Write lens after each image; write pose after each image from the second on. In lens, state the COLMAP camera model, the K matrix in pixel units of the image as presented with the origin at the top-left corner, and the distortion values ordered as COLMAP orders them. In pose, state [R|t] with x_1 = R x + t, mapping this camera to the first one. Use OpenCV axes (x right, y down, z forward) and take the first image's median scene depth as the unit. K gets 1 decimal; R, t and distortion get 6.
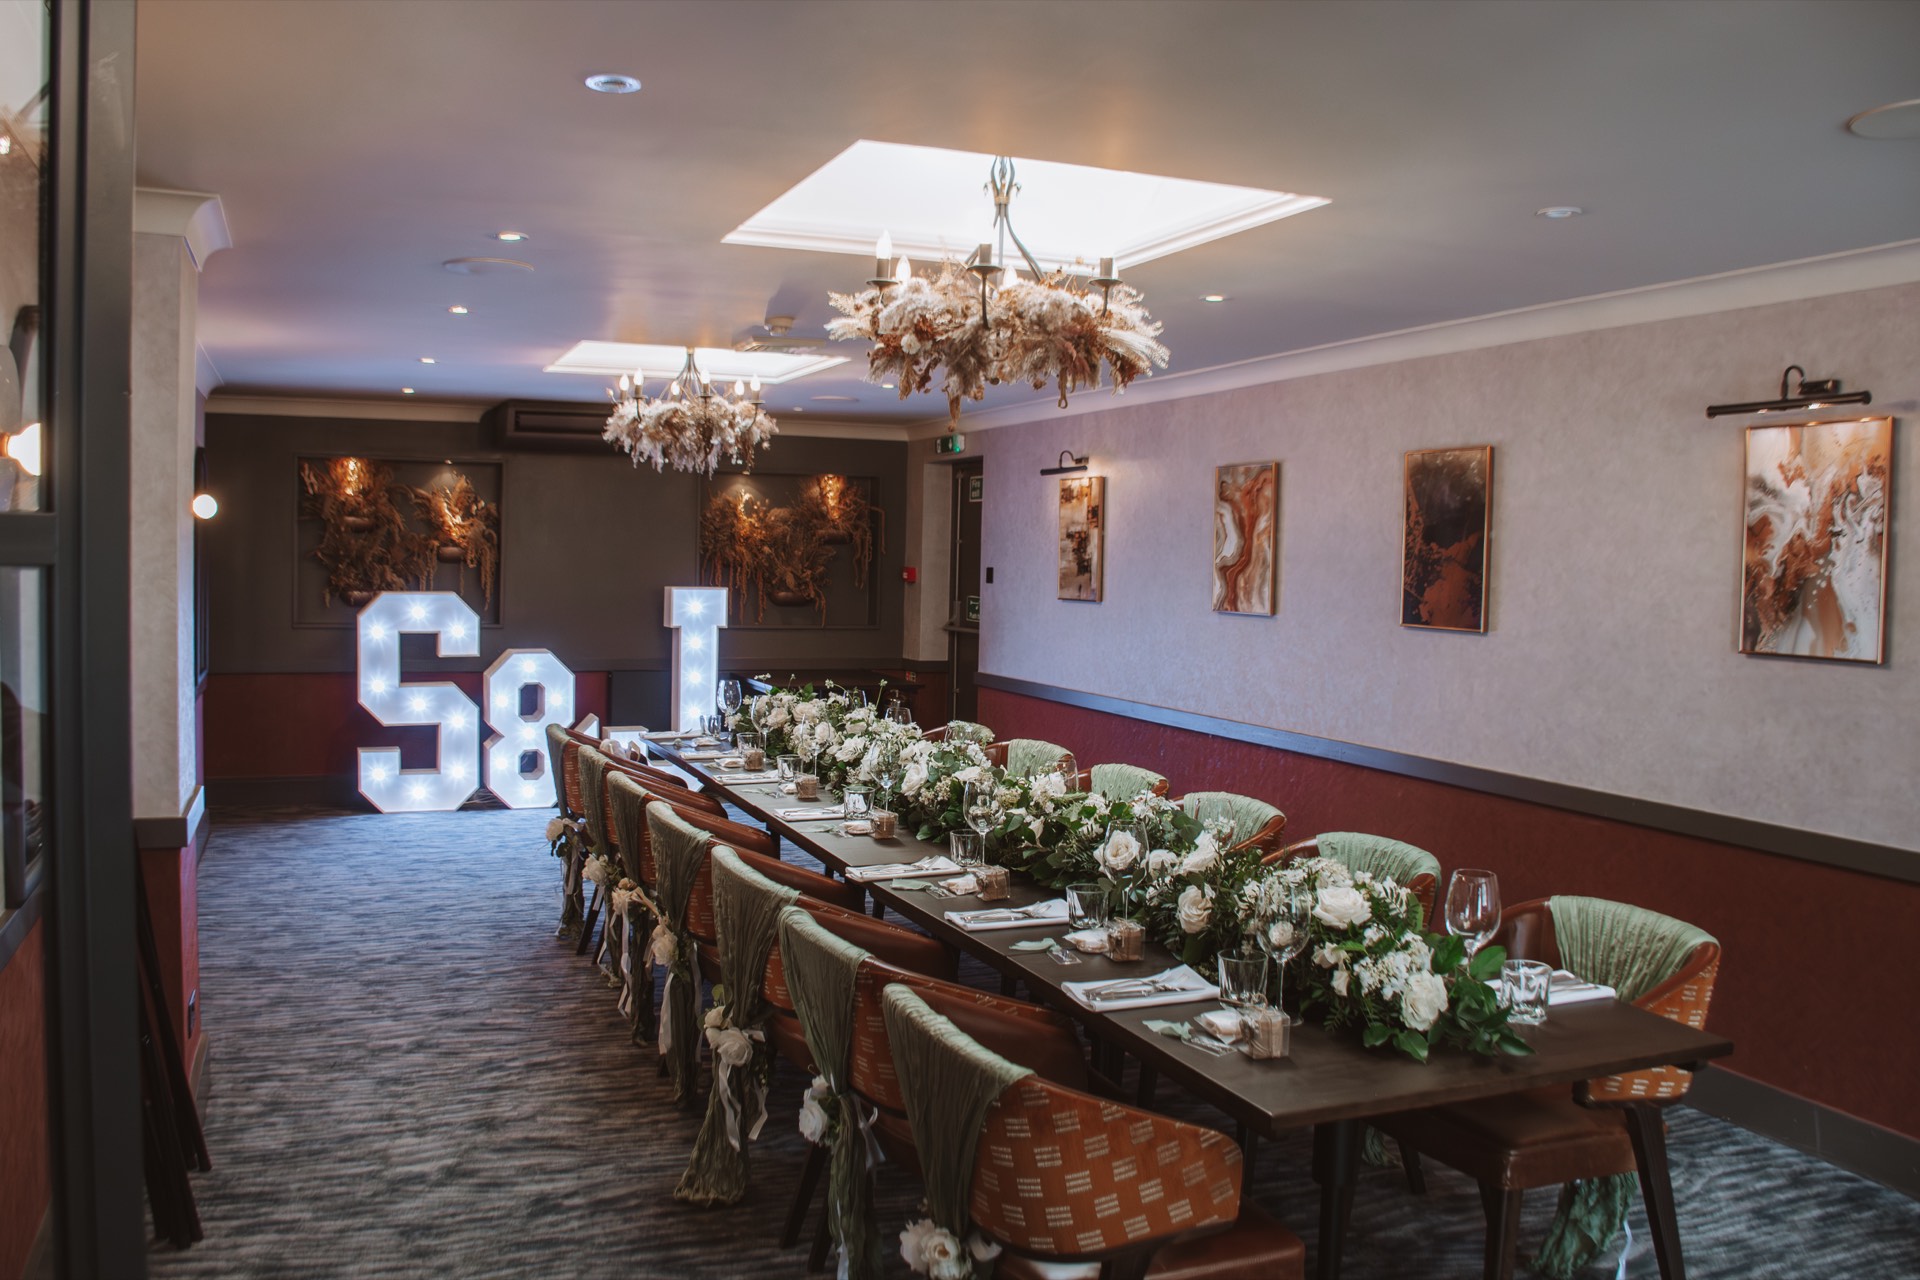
lens RADIAL K [[1515.6, 0, 958.3], [0, 1515.6, 630.5], [0, 0, 1]] dist [-0.112203, 0.059543]
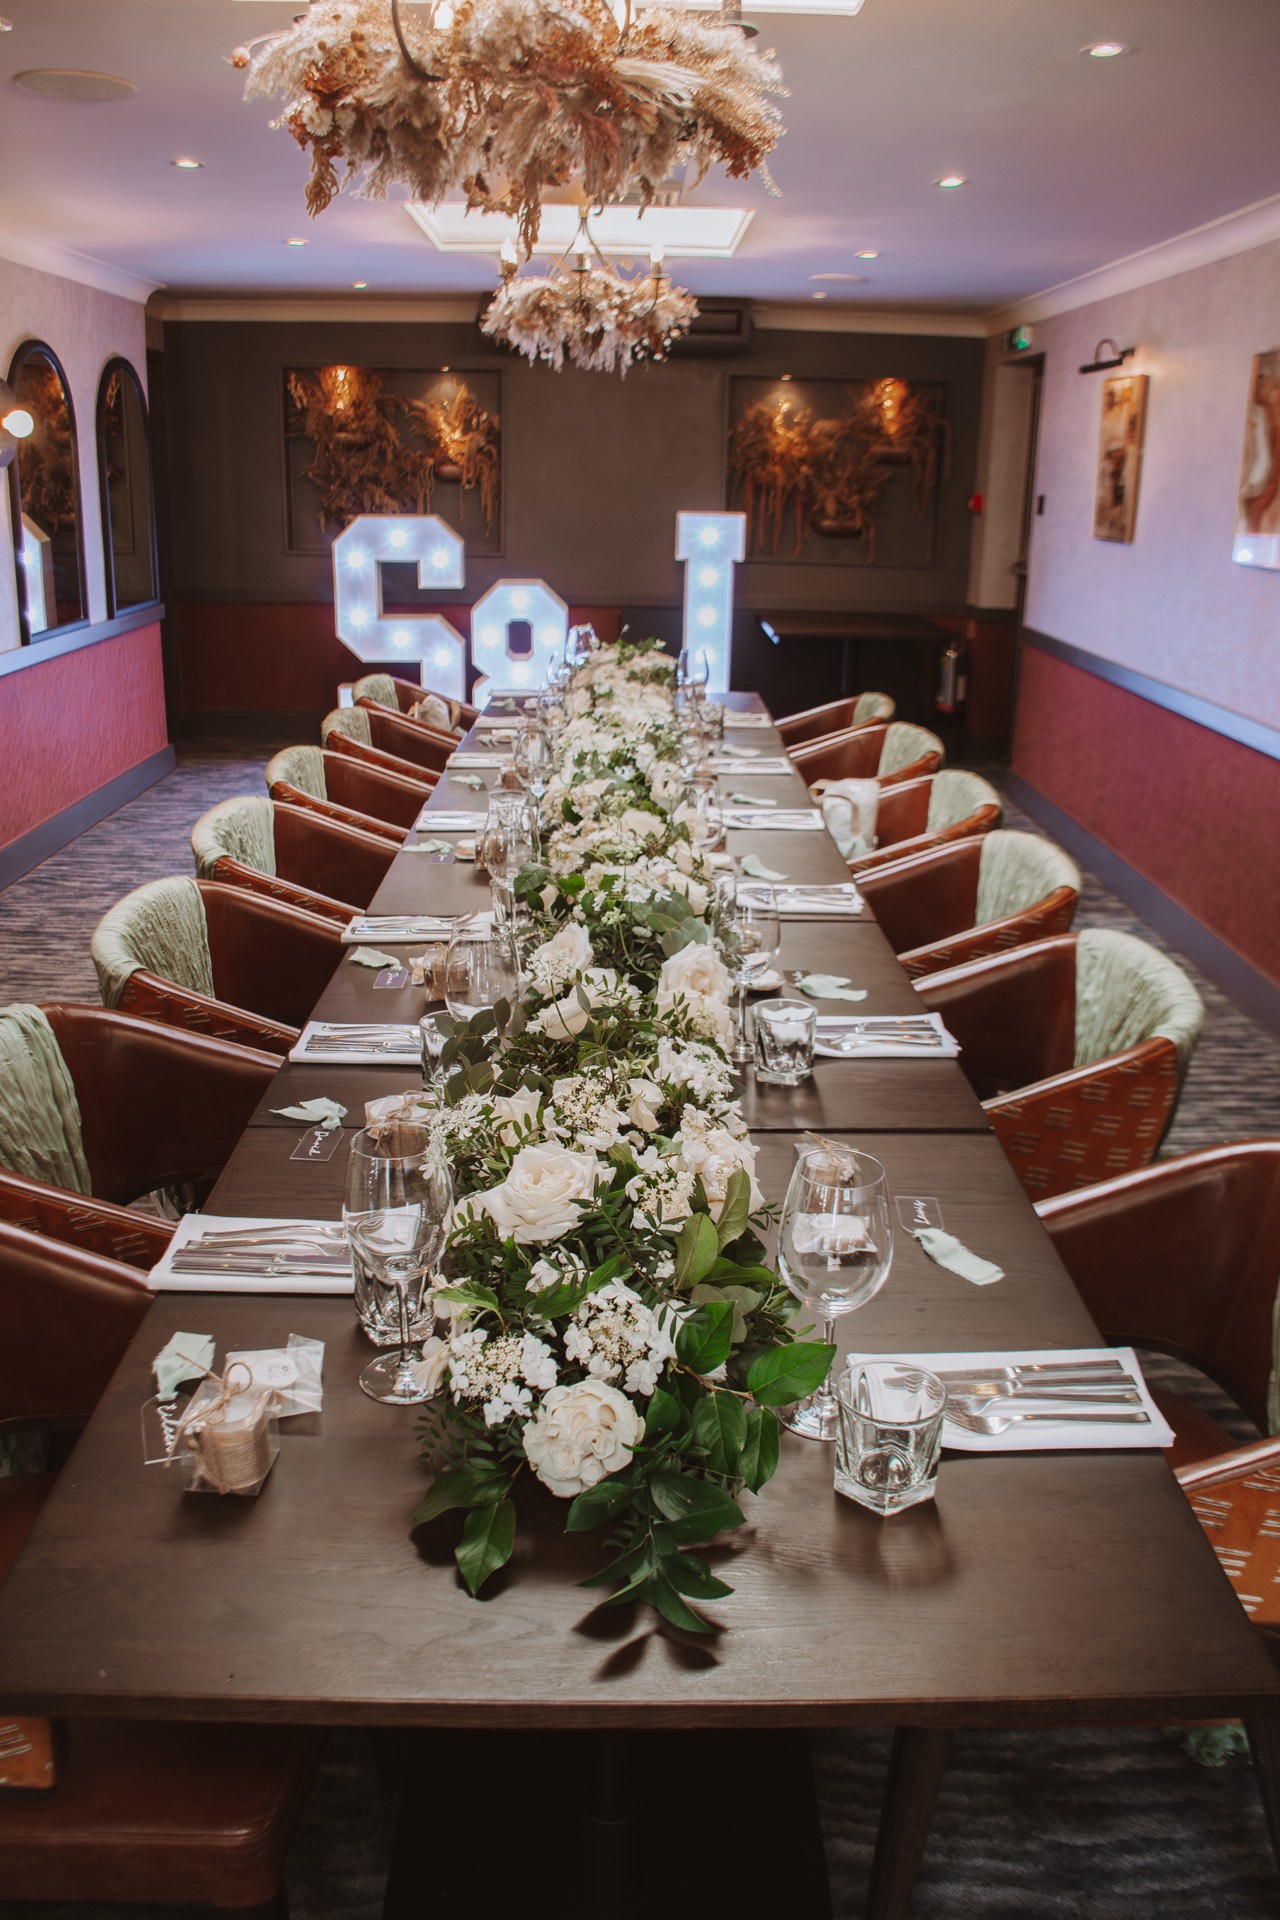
lens RADIAL K [[1515.6, 0, 641.5], [0, 1515.6, 968.6], [0, 0, 1]] dist [-0.112203, 0.059543]
pose [[0.939249, 0.109419, -0.325329, 0.106584], [-0.019834, 0.963545, 0.266811, -0.005681], [0.342664, -0.244150, 0.907178, 0.137648]]
